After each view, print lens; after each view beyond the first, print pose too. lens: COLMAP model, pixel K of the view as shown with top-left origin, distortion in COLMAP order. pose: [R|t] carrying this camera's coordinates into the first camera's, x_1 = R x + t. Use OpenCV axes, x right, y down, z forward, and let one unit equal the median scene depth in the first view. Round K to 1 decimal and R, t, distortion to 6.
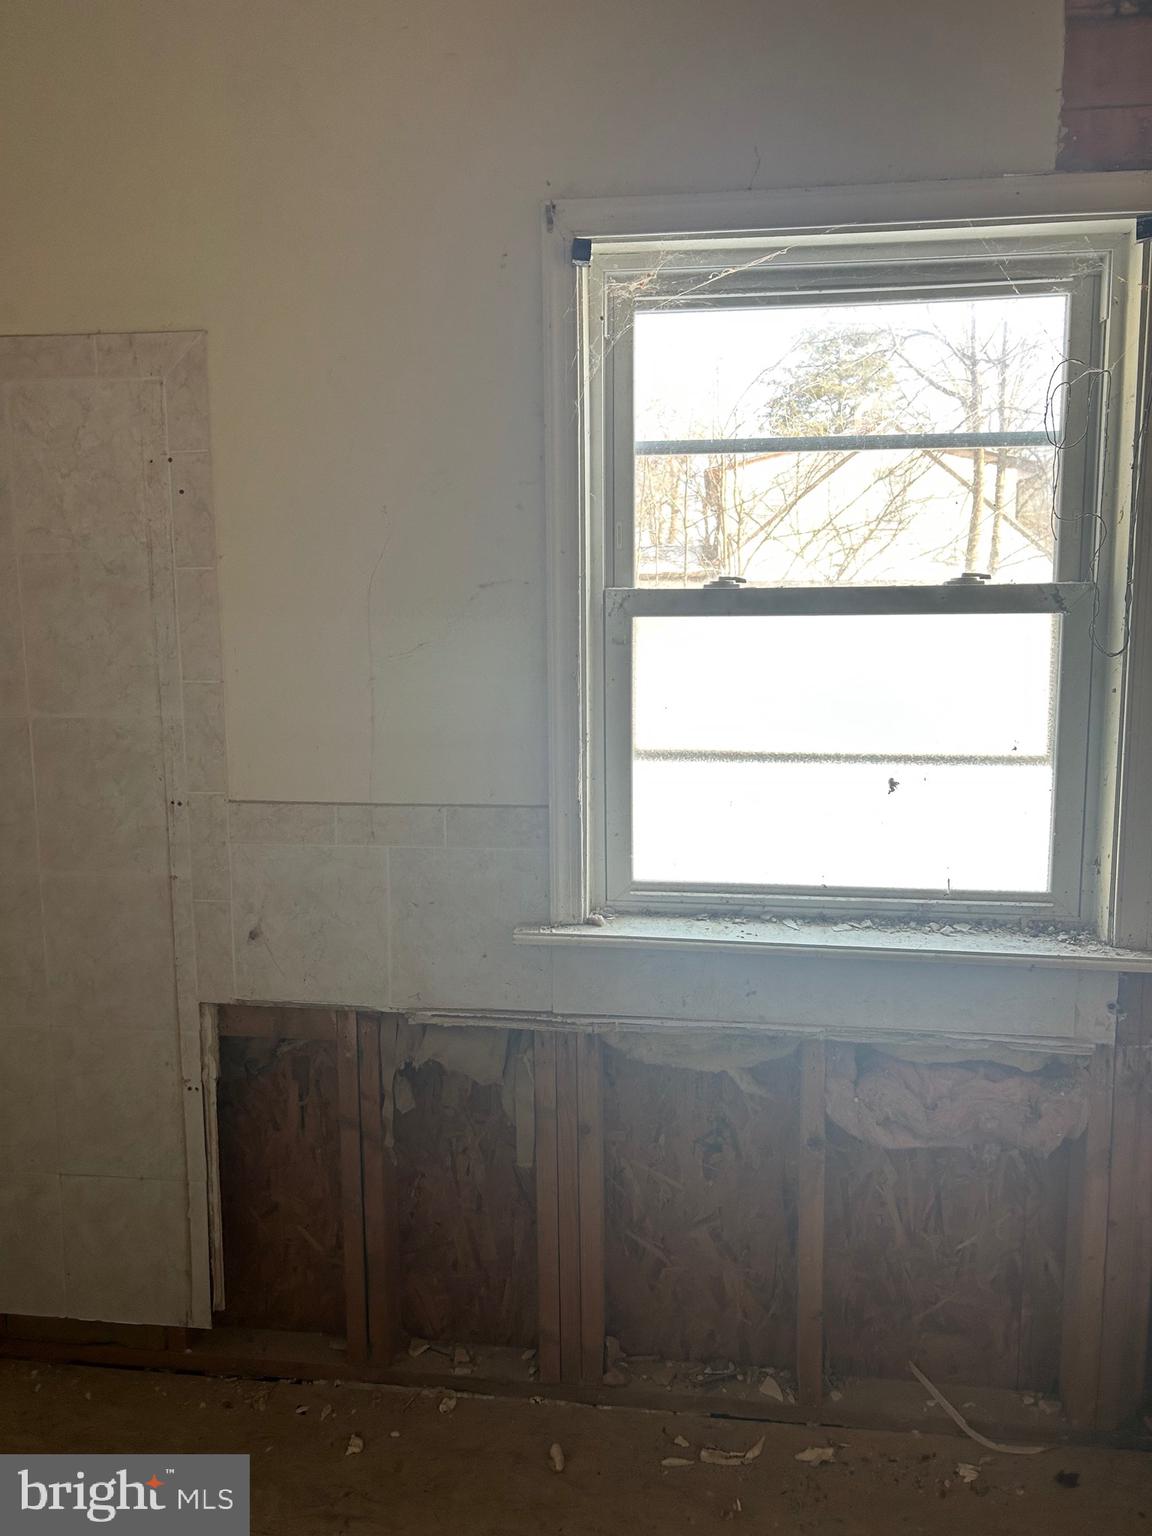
lens RADIAL K [[1142.1, 0, 589.0], [0, 1142.1, 758.7], [0, 0, 1]] dist [0.047093, -0.053900]
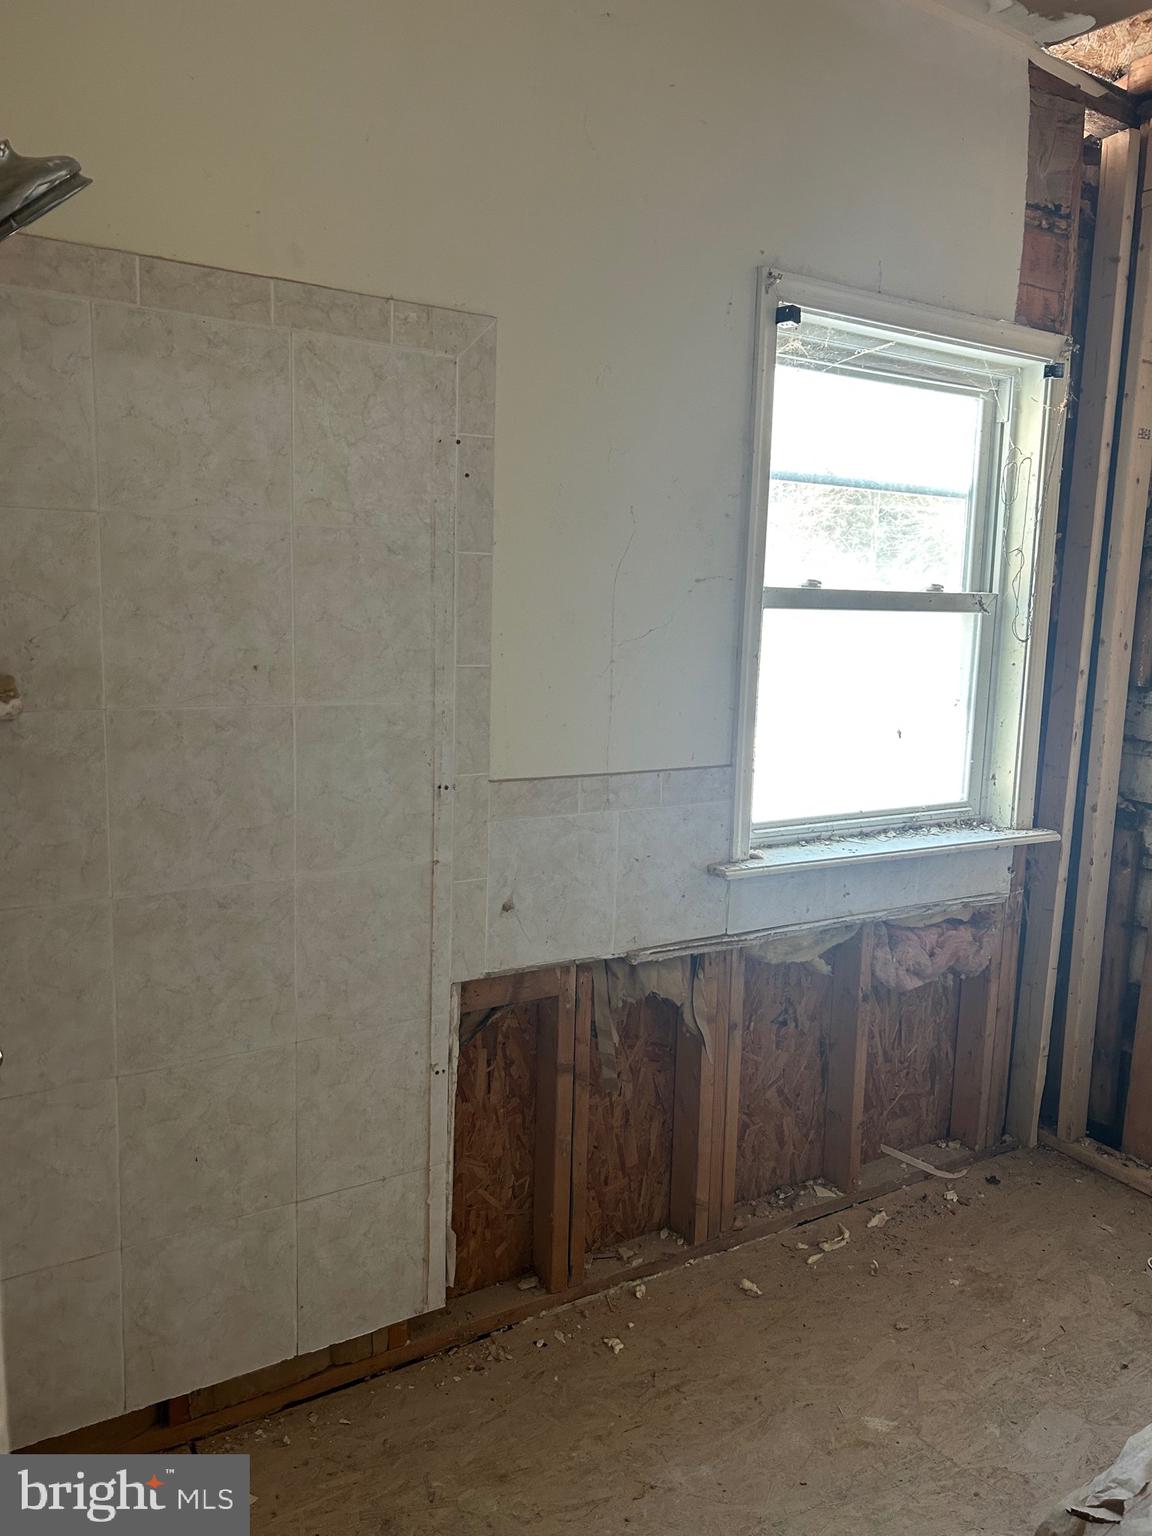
lens RADIAL K [[1142.1, 0, 579.9], [0, 1142.1, 774.6], [0, 0, 1]] dist [0.047093, -0.053900]
pose [[0.772810, -0.069592, 0.630810, -0.905040], [0.050238, 0.997559, 0.048505, -0.014695], [-0.632645, -0.005794, 0.774420, 0.158054]]
